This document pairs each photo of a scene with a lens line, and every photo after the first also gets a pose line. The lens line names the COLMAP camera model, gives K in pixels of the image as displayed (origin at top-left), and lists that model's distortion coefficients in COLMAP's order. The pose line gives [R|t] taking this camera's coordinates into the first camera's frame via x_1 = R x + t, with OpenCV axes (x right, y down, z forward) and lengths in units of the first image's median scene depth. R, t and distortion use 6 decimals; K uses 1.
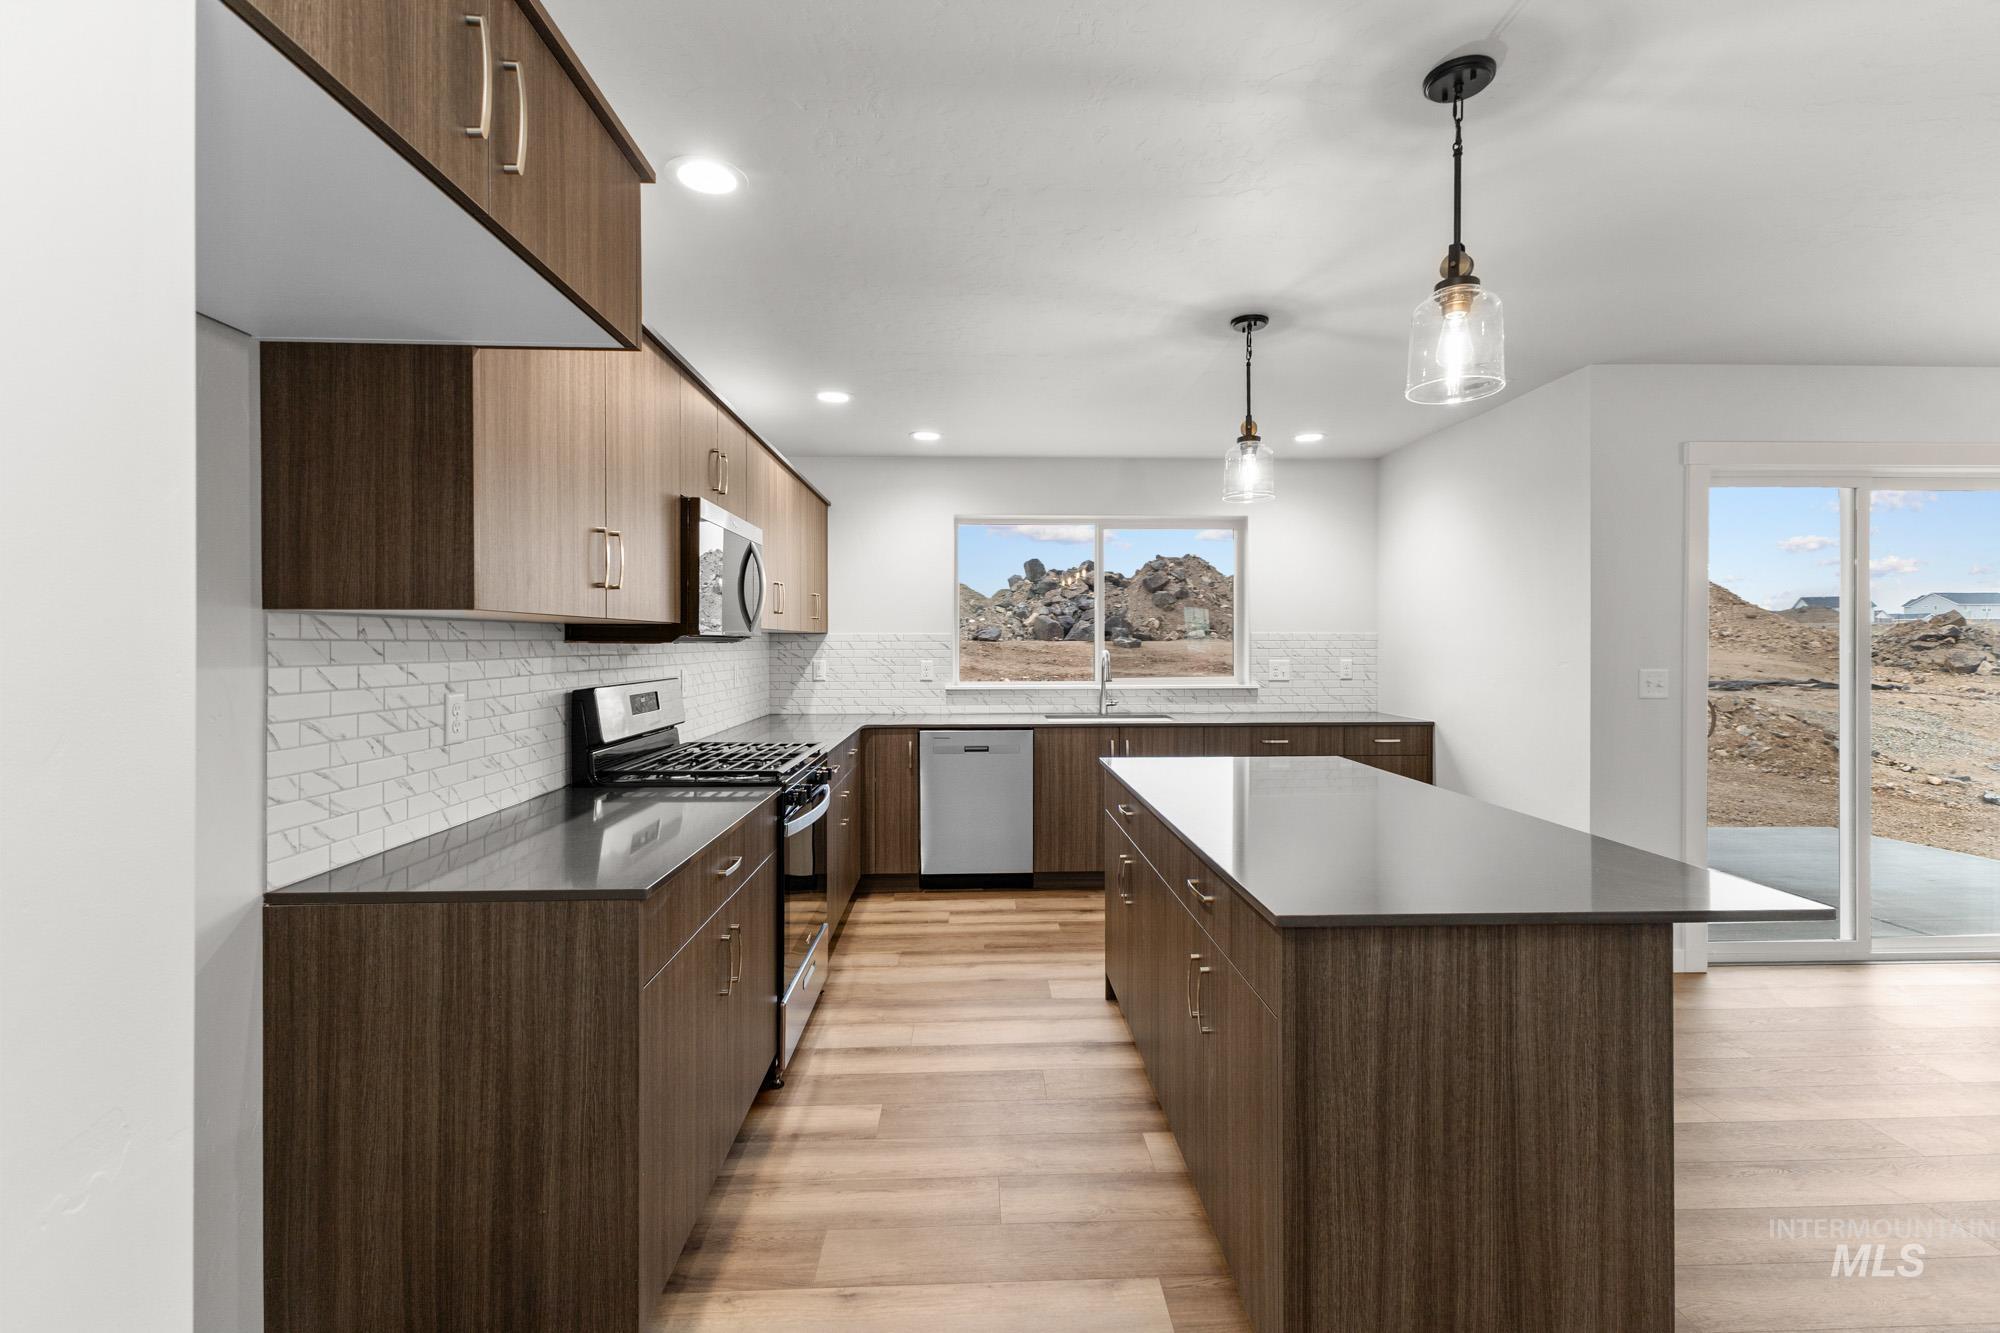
lens RADIAL K [[870.3, 0, 1006.8], [0, 870.3, 648.1], [0, 0, 1]] dist [0.024543, -0.011132]
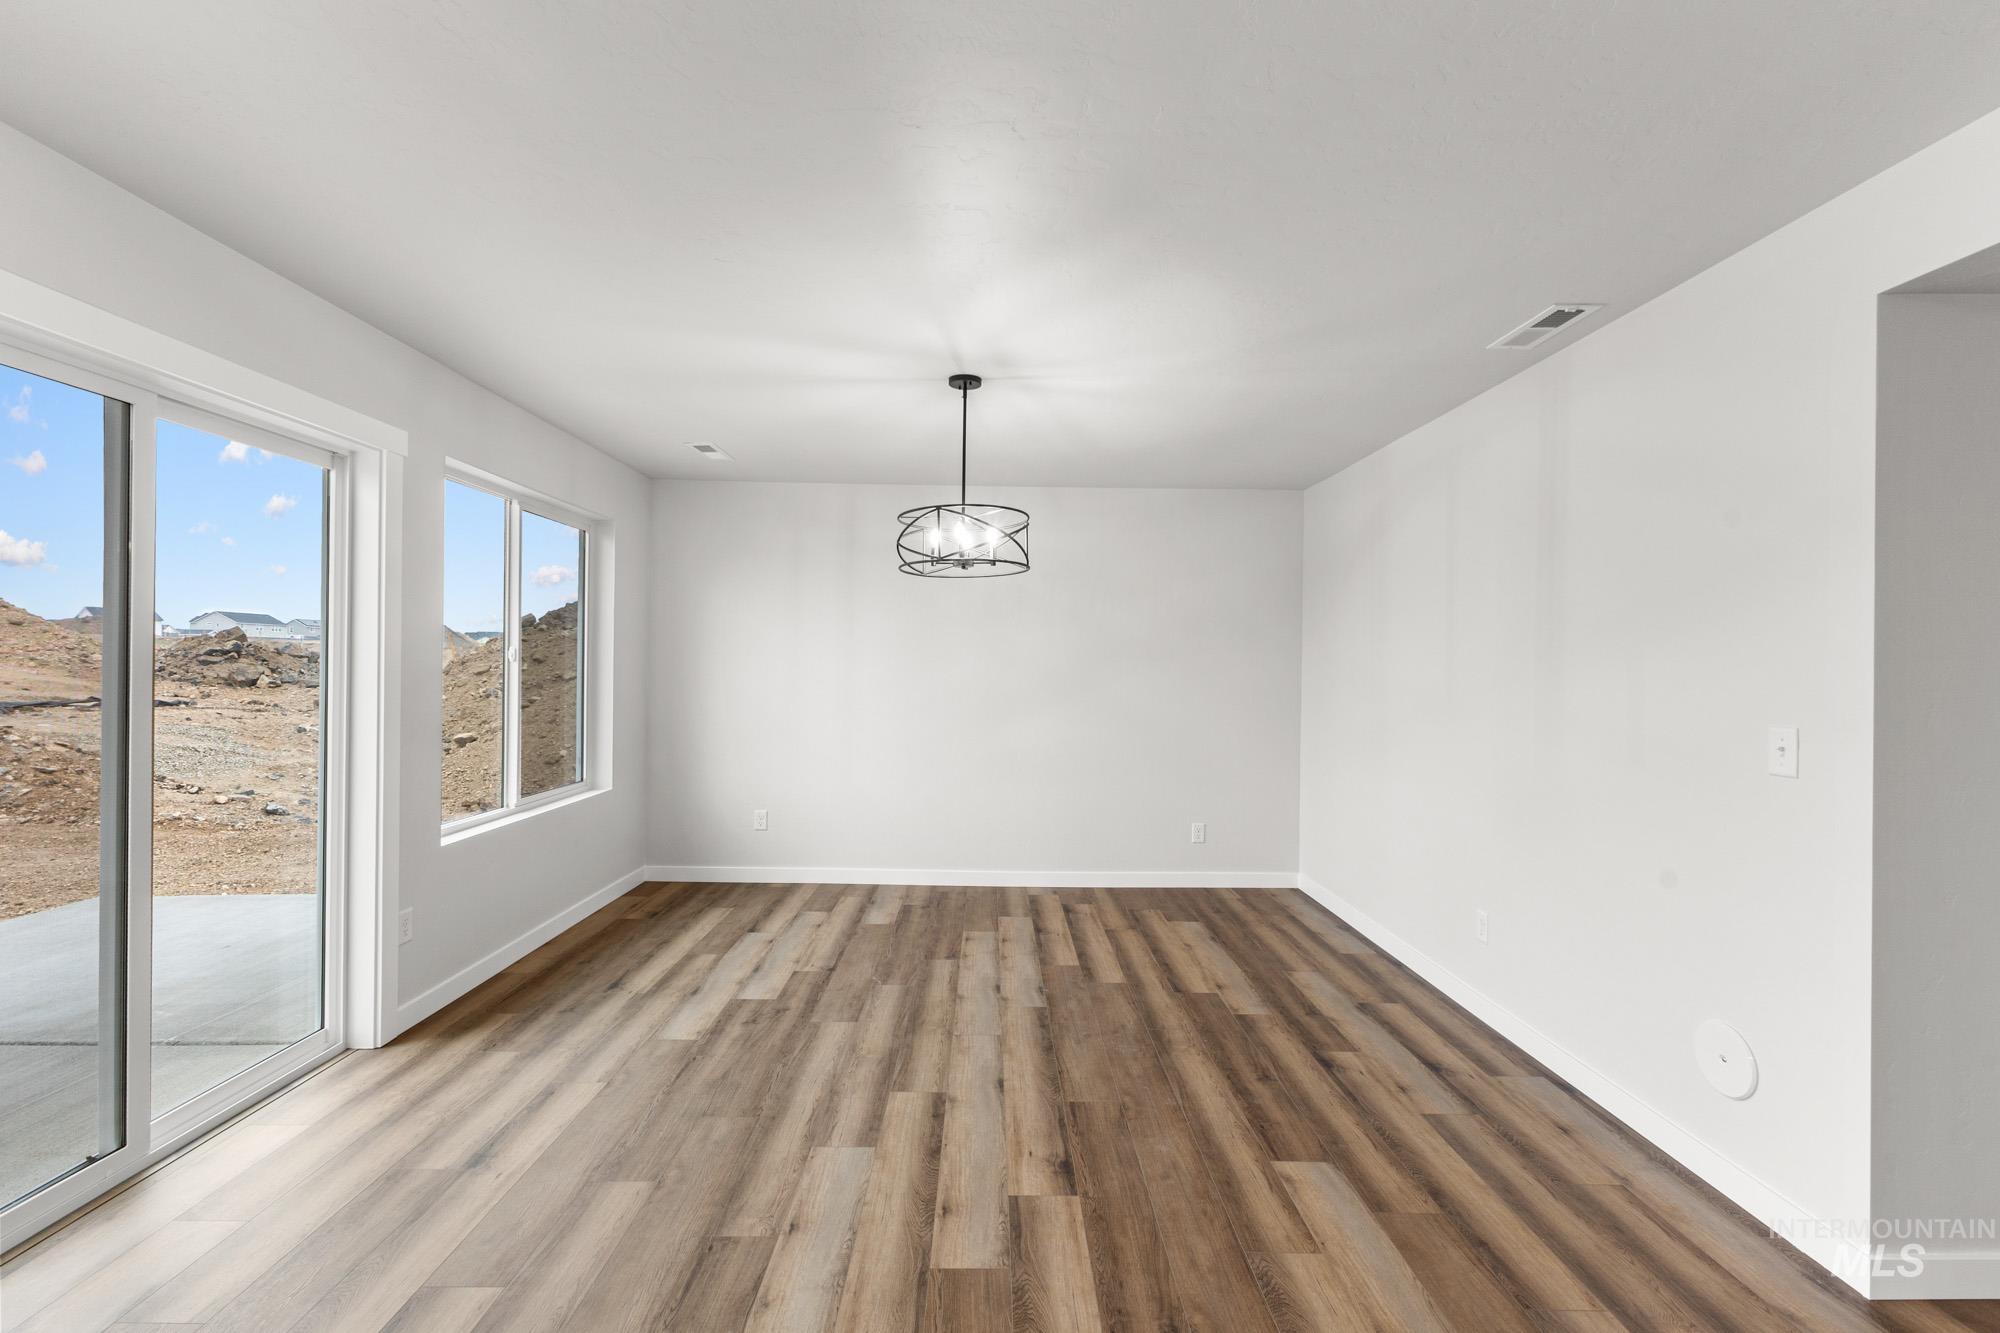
lens RADIAL K [[866.9, 0, 1000.0], [0, 866.9, 666.5], [0, 0, 1]] dist [0.000340, -0.000677]
pose [[0.024903, 0.000773, 0.999690, 0.264070], [-0.006619, 0.999978, -0.000609, -0.003278], [-0.999668, -0.006602, 0.024908, 0.266801]]
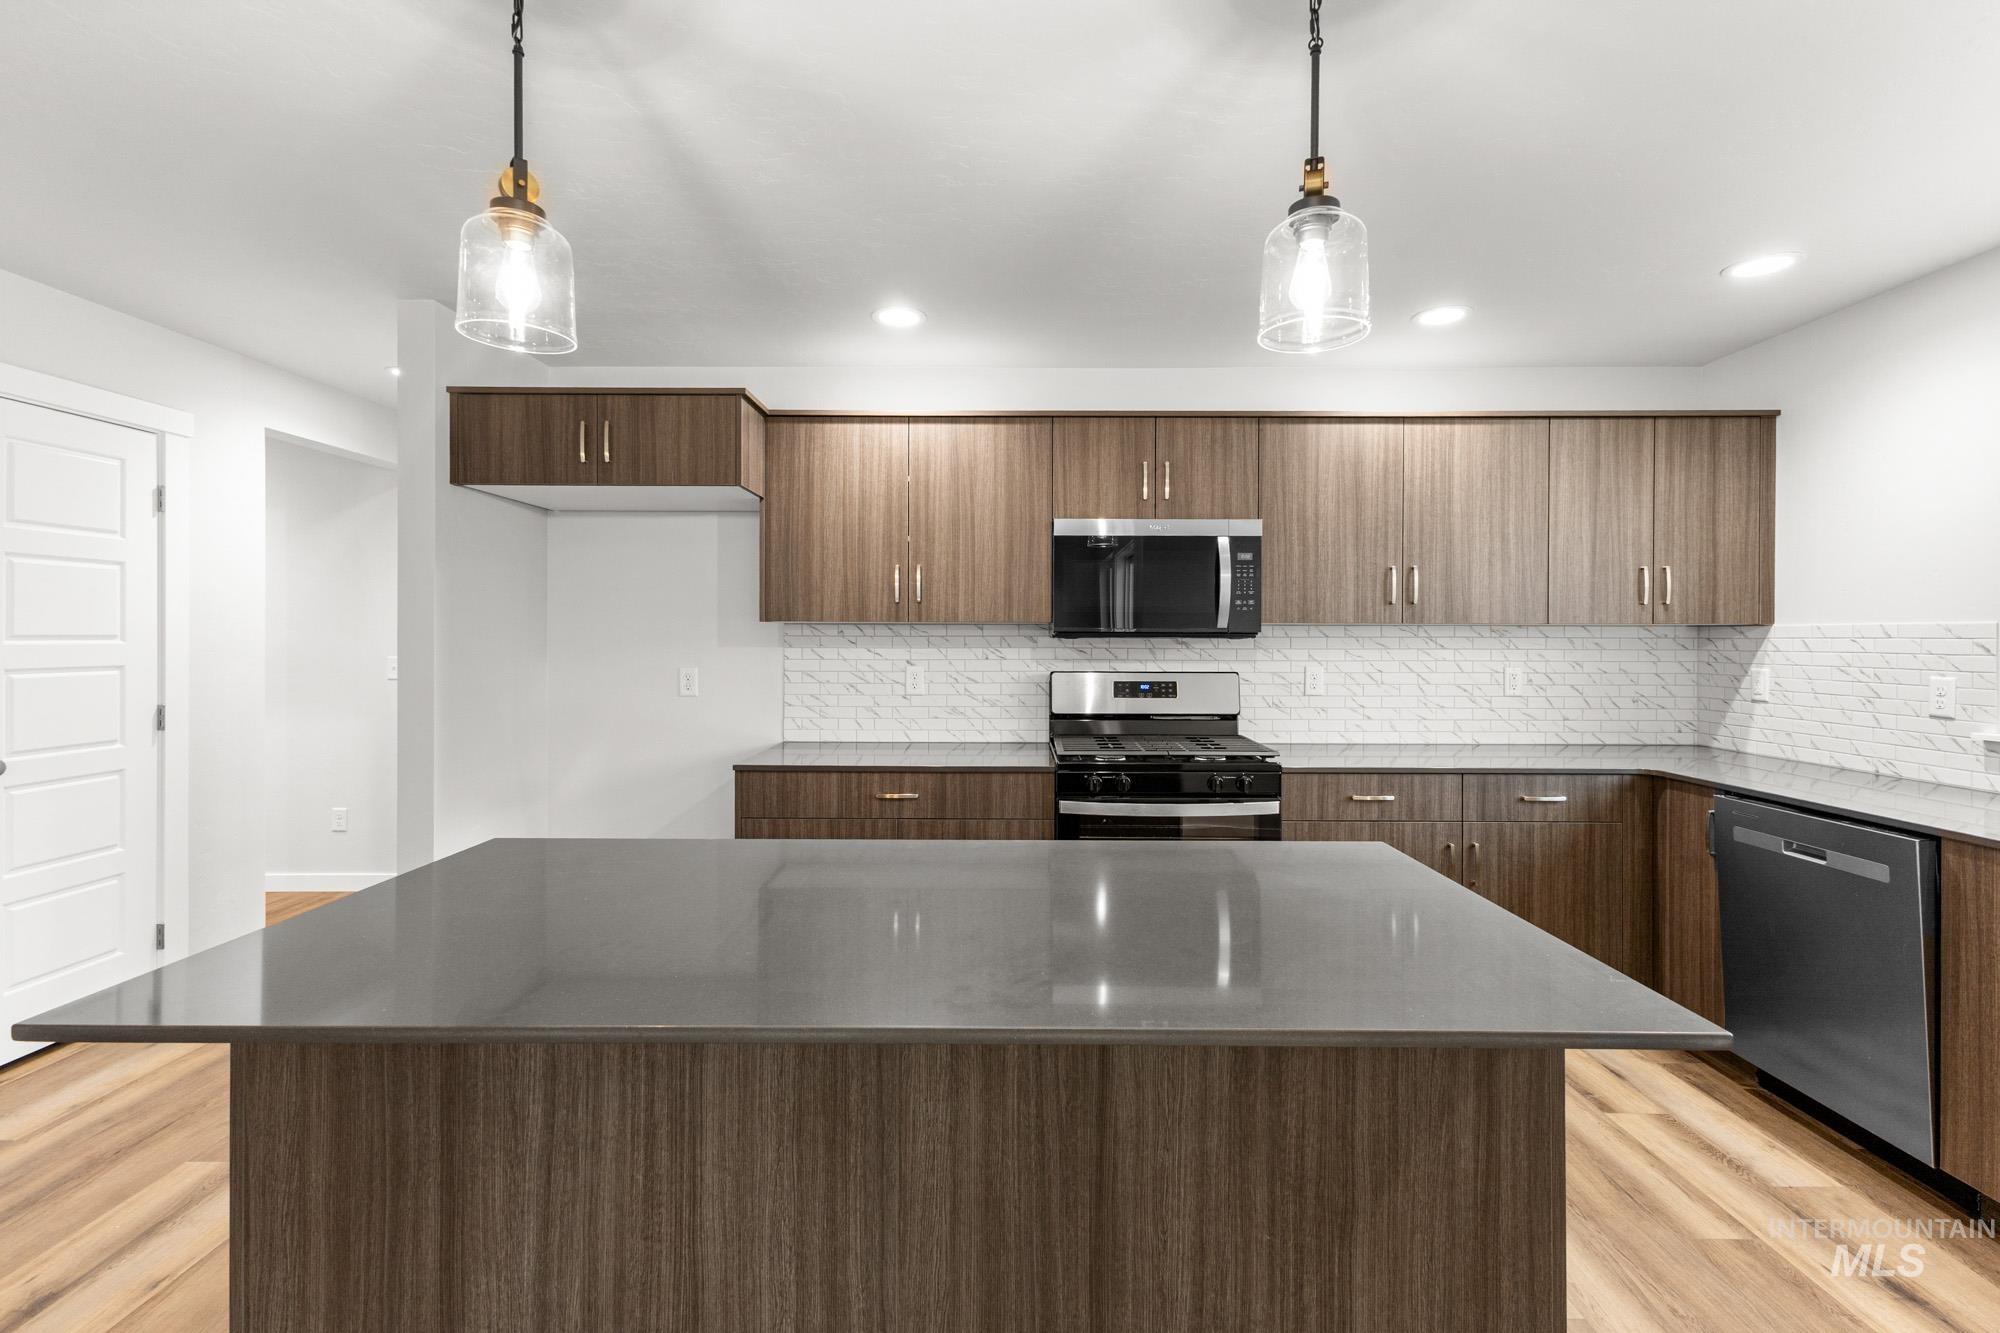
lens RADIAL K [[876.8, 0, 1010.0], [0, 876.8, 640.5], [0, 0, 1]] dist [0.009493, -0.000071]
pose [[-0.038670, 0.004666, -0.999241, 0.433040], [-0.009107, 0.999946, 0.005021, -0.004188], [0.999211, 0.009295, -0.038625, 0.487706]]
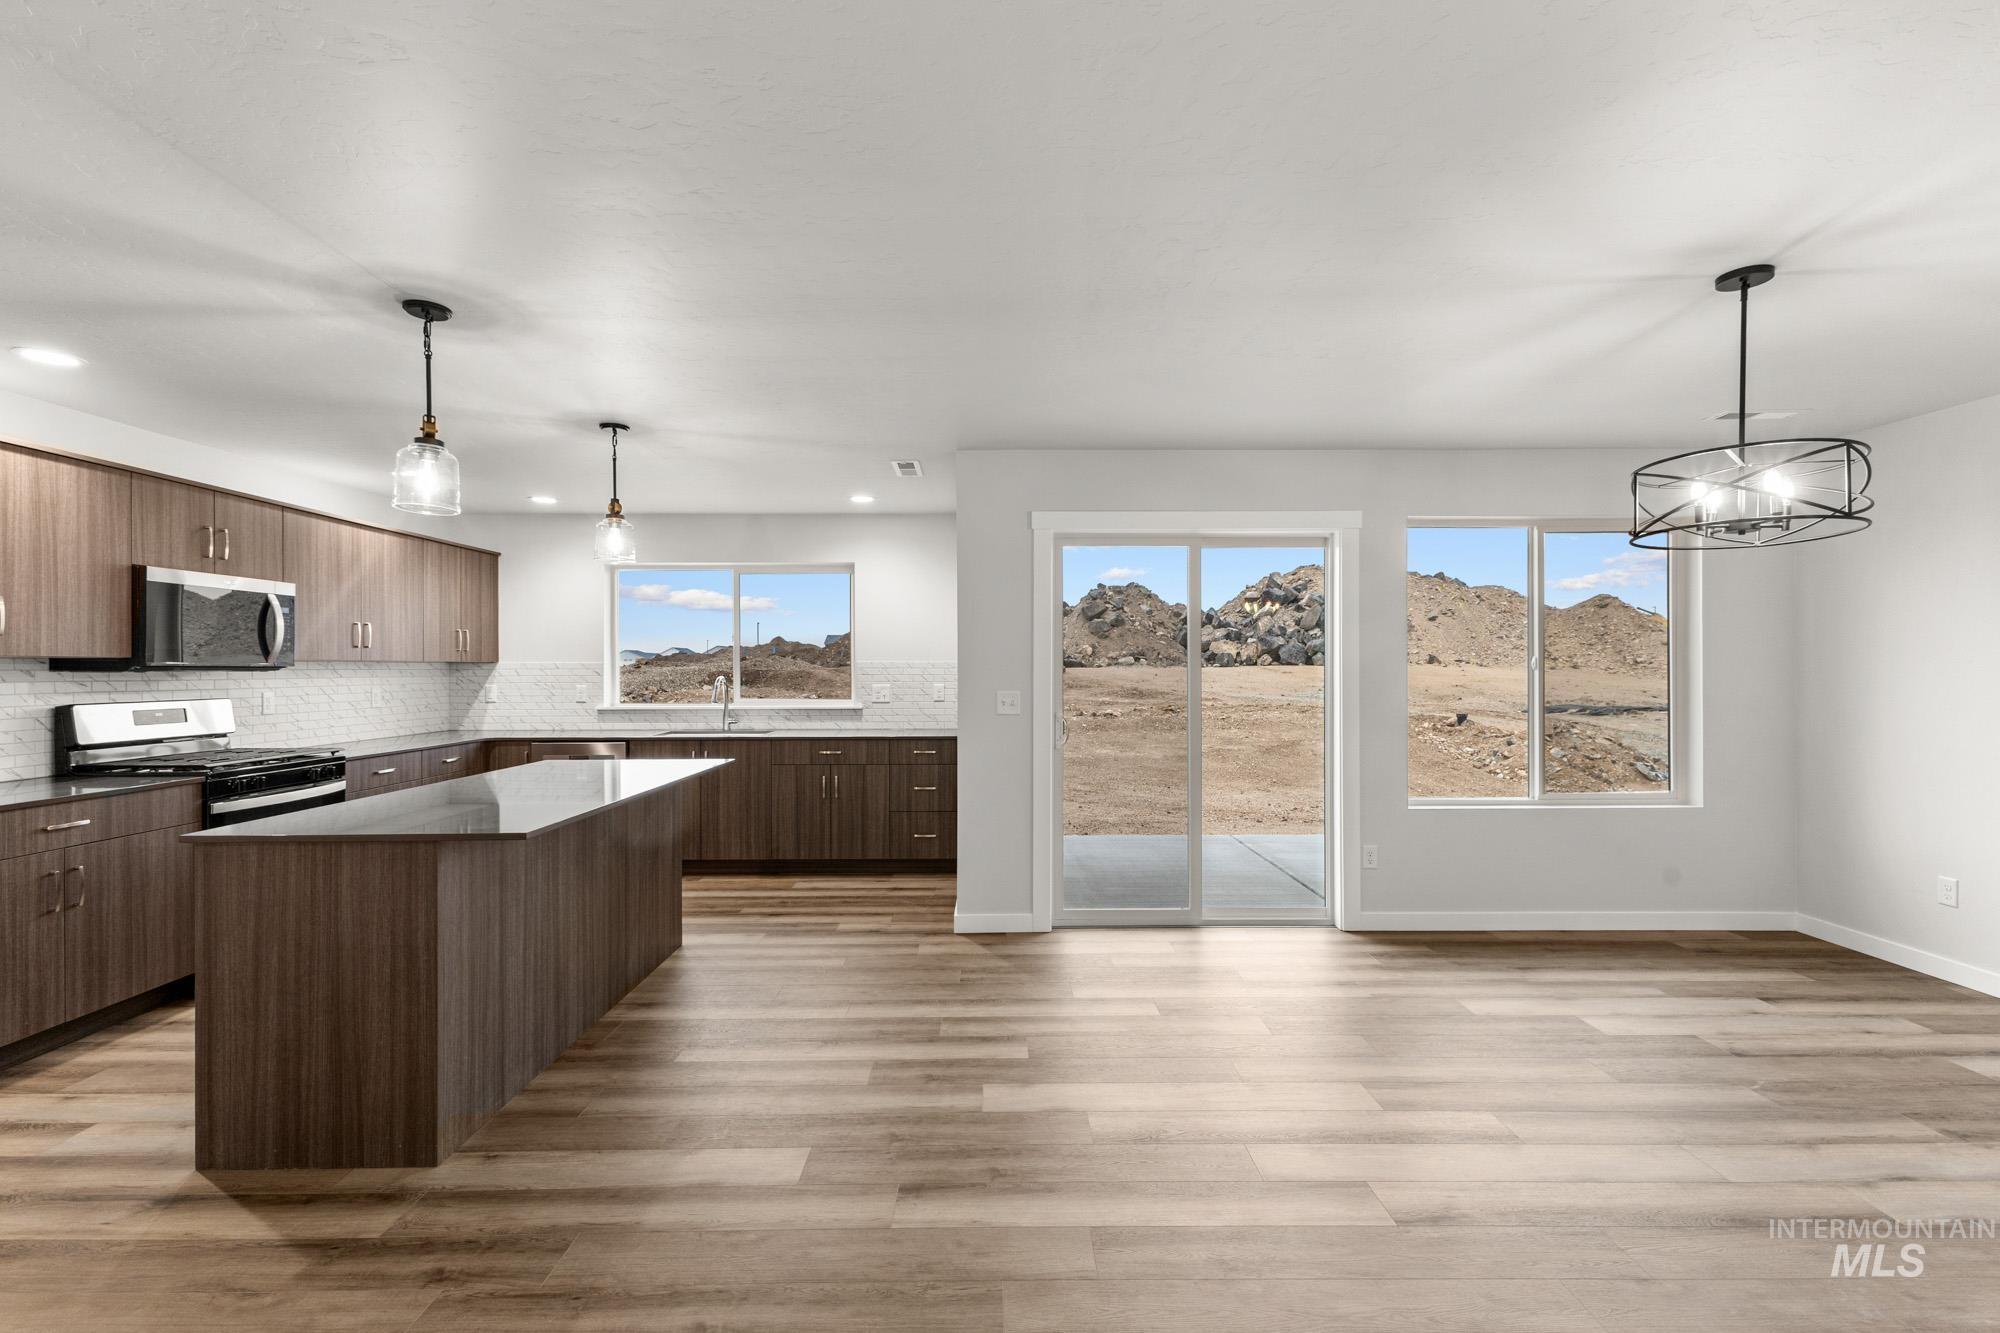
lens RADIAL K [[863.2, 0, 988.0], [0, 863.2, 672.2], [0, 0, 1]] dist [0.021018, -0.007122]
pose [[0.999352, -0.000600, -0.035992, 0.505510], [0.000523, 0.999998, -0.002146, -0.000768], [0.035993, 0.002126, 0.999350, -0.162607]]
